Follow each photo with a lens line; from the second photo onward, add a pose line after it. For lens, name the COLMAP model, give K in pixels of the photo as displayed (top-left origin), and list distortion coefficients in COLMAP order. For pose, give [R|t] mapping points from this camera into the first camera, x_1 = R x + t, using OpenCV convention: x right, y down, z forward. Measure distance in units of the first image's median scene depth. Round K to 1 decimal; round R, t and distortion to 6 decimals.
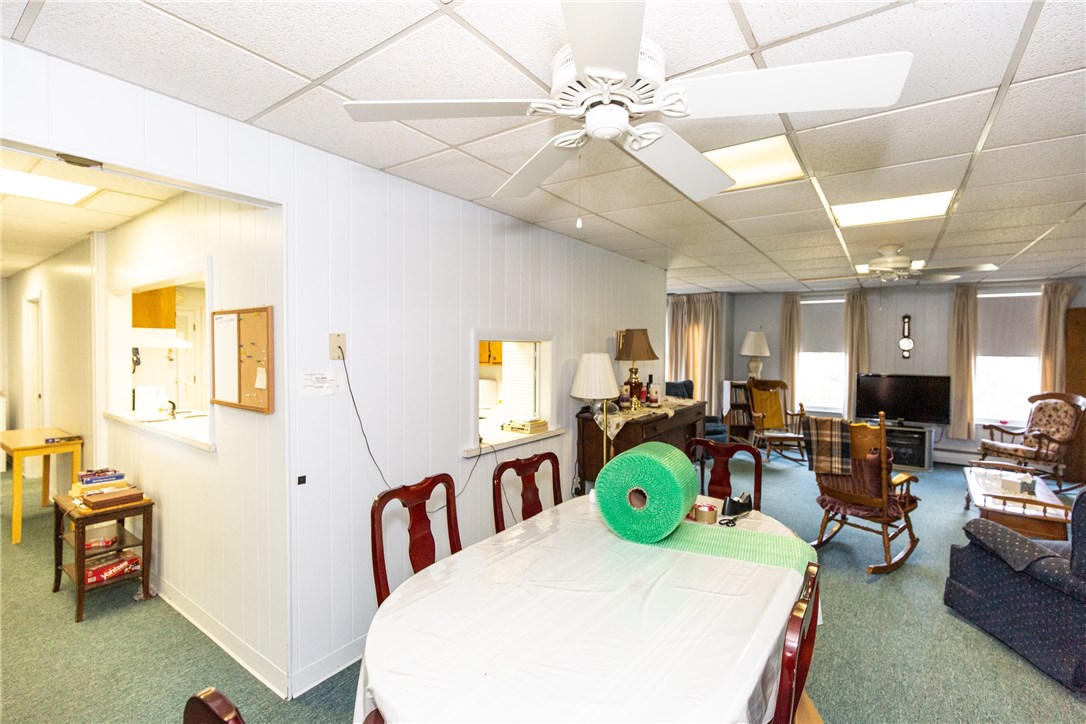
lens RADIAL K [[484.9, 0, 552.1], [0, 484.9, 358.1], [0, 0, 1]] dist [0.003559, -0.000707]
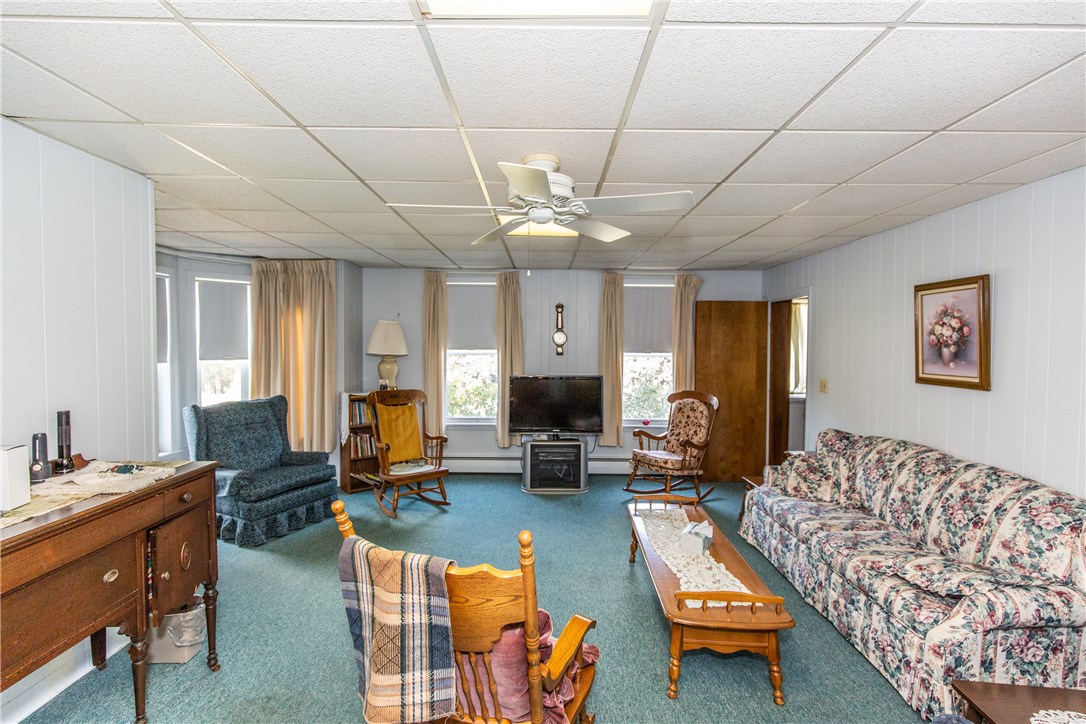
lens RADIAL K [[484.9, 0, 544.3], [0, 484.9, 353.7], [0, 0, 1]] dist [0.003559, -0.000707]
pose [[0.821113, -0.014894, 0.570572, 0.250791], [0.013816, 0.999885, 0.006217, -0.008440], [-0.570599, 0.002778, 0.821224, 0.359502]]
